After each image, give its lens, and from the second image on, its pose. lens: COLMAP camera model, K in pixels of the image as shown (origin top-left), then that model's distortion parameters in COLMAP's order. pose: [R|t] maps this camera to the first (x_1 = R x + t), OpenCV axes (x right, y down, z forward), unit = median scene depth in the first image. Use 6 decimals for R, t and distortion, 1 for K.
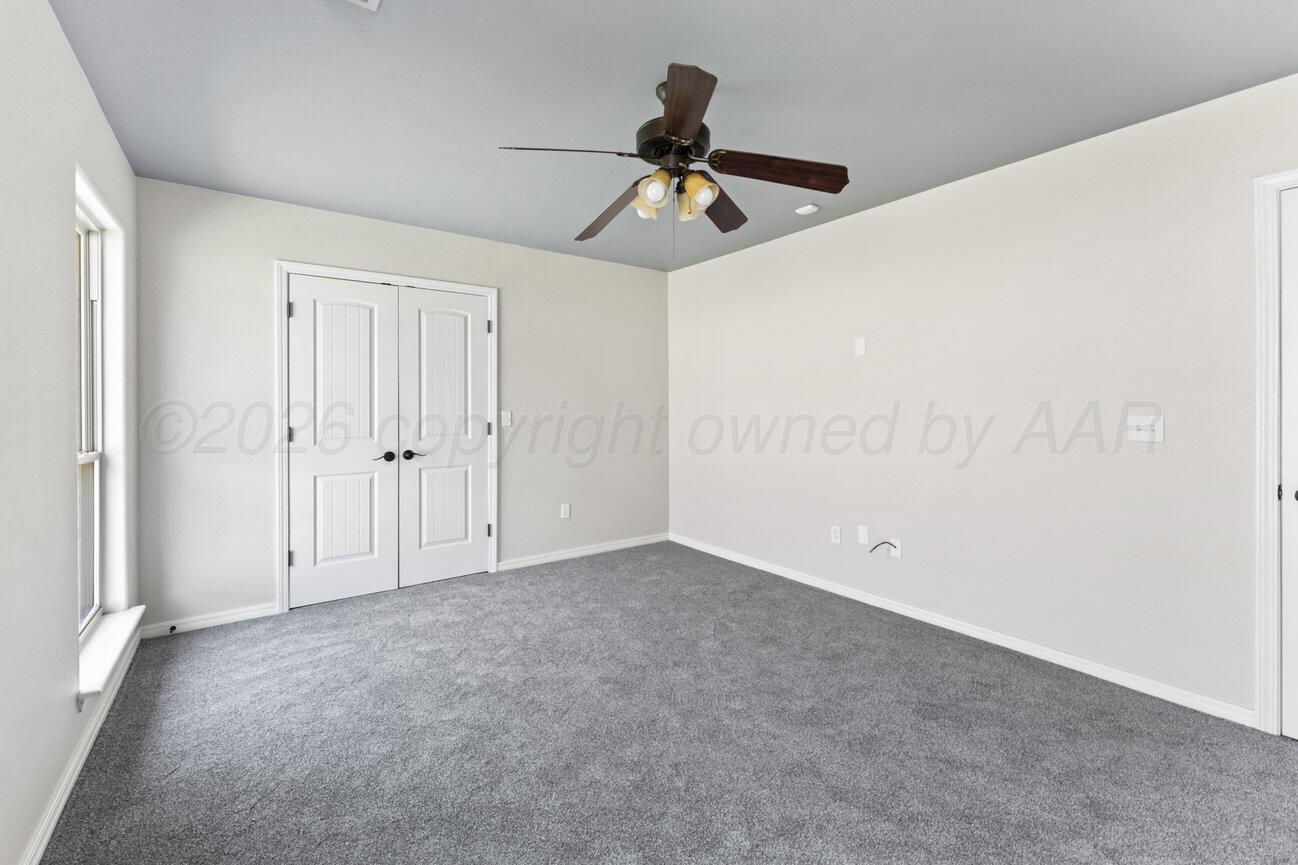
lens RADIAL K [[545.5, 0, 645.2], [0, 545.5, 415.4], [0, 0, 1]] dist [-0.000661, -0.000458]
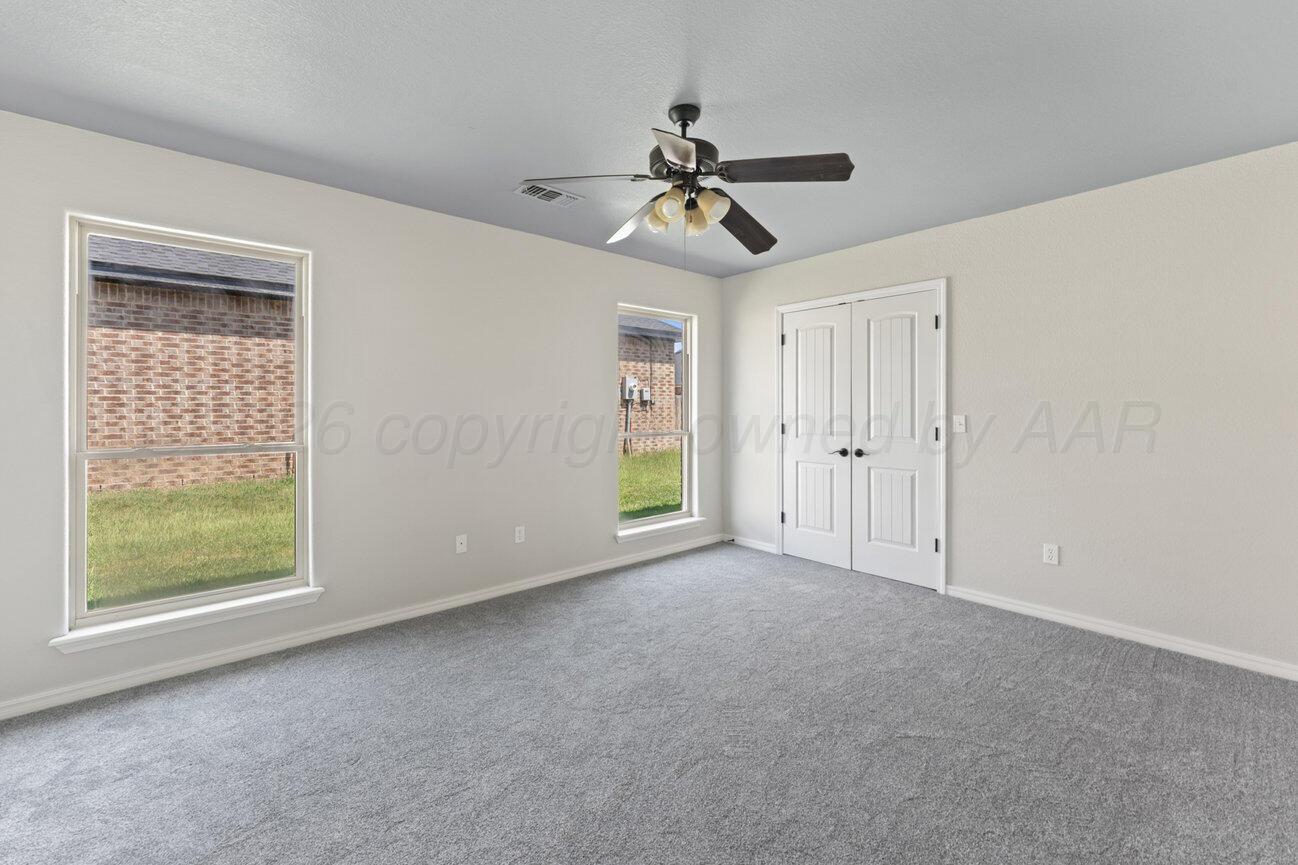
lens RADIAL K [[545.5, 0, 645.2], [0, 545.5, 415.4], [0, 0, 1]] dist [-0.000661, -0.000458]
pose [[0.070095, 0.017111, -0.997394, 0.645777], [-0.015502, 0.999751, 0.016062, -0.014861], [0.997420, 0.014335, 0.070343, 0.492777]]
